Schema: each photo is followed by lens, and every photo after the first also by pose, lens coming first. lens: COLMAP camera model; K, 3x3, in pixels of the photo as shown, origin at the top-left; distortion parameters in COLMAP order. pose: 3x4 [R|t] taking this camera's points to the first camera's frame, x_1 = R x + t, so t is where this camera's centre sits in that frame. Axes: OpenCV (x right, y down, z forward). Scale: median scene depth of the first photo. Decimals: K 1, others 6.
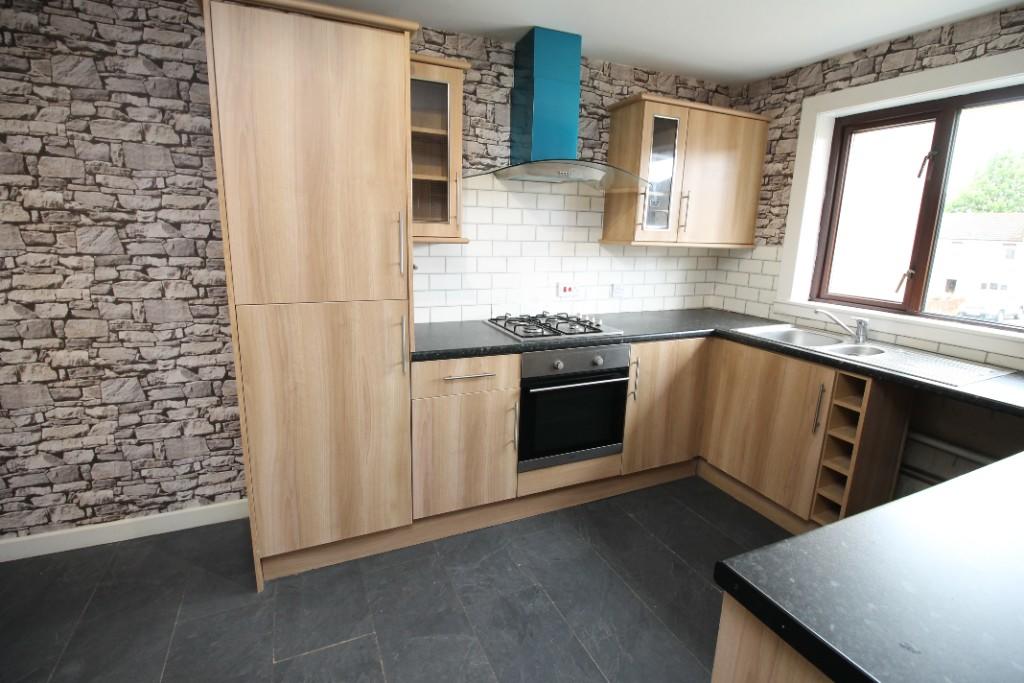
lens RADIAL K [[478.5, 0, 512.1], [0, 478.5, 331.8], [0, 0, 1]] dist [-0.002216, -0.010090]
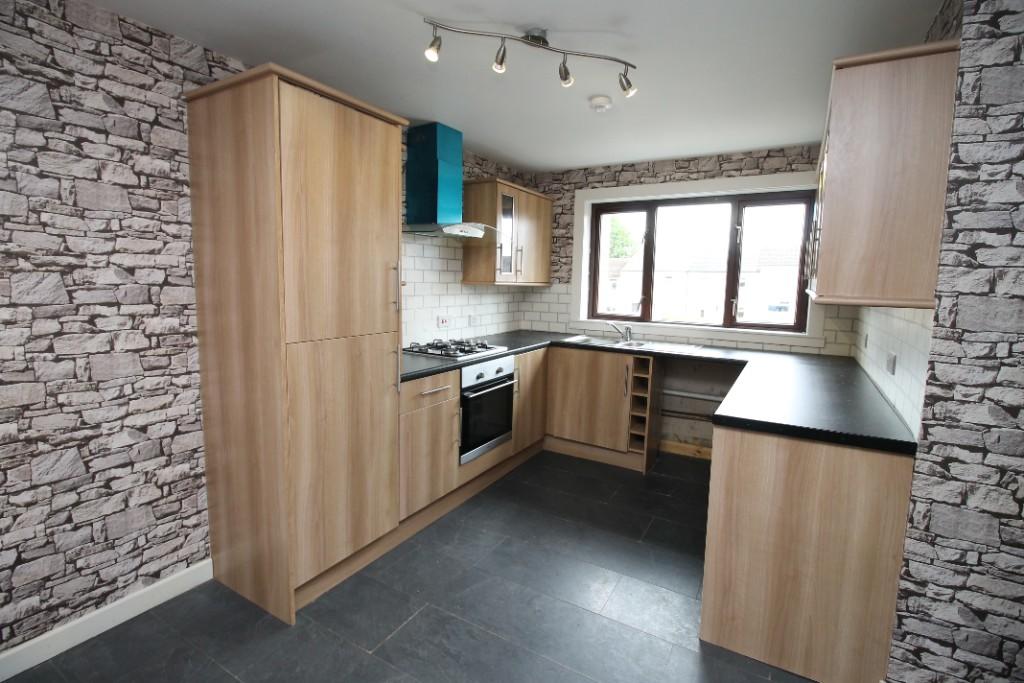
lens RADIAL K [[478.5, 0, 511.2], [0, 478.5, 335.1], [0, 0, 1]] dist [-0.002216, -0.010090]
pose [[0.817979, -0.075285, 0.570301, -0.603749], [0.118402, 0.992206, -0.038842, 0.021455], [-0.562931, 0.099297, 0.820517, -0.146079]]
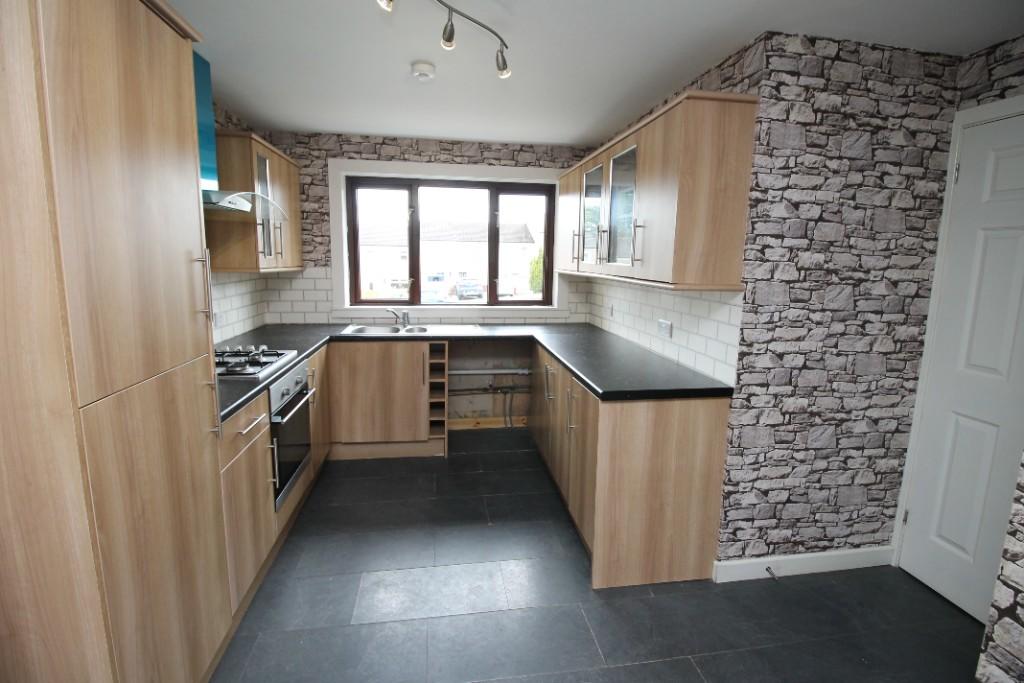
lens RADIAL K [[478.5, 0, 512.6], [0, 478.5, 333.3], [0, 0, 1]] dist [-0.002216, -0.010090]
pose [[0.266832, -0.170355, 0.948567, -0.760821], [0.189320, 0.974341, 0.121728, -0.090290], [-0.944965, 0.147102, 0.292237, 0.229660]]
